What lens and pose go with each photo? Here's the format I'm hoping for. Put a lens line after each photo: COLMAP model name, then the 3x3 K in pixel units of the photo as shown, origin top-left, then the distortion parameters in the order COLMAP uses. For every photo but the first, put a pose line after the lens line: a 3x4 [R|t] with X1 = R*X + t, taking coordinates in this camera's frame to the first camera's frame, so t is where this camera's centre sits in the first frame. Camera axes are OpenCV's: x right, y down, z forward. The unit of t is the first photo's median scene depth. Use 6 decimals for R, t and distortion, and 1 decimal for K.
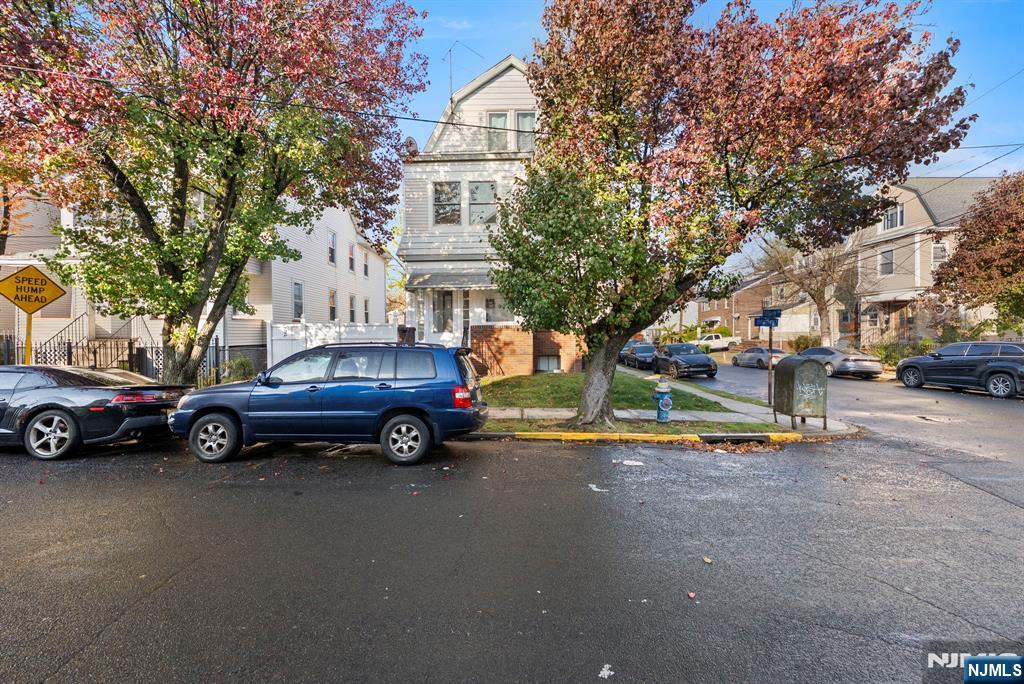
lens RADIAL K [[418.8, 0, 512.2], [0, 418.8, 342.4], [0, 0, 1]] dist [-0.000508, -0.000839]
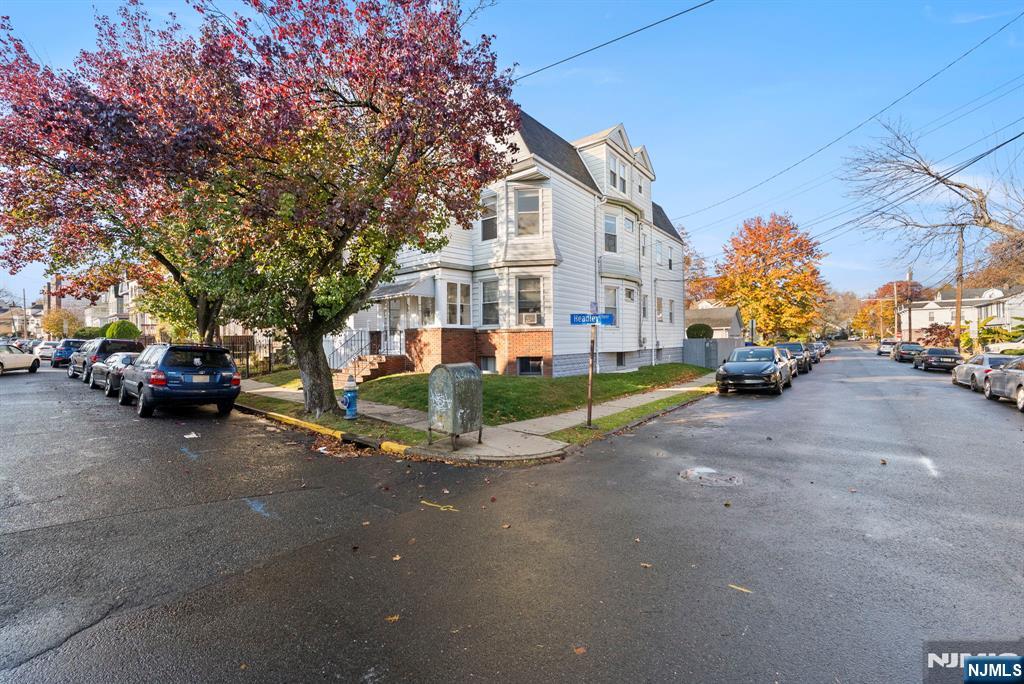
lens RADIAL K [[418.8, 0, 510.9], [0, 418.8, 342.9], [0, 0, 1]] dist [-0.000508, -0.000839]
pose [[0.766888, 0.005579, -0.641757, 0.893780], [-0.004875, 0.999984, 0.002868, -0.005943], [0.641762, 0.000929, 0.766903, 0.278985]]
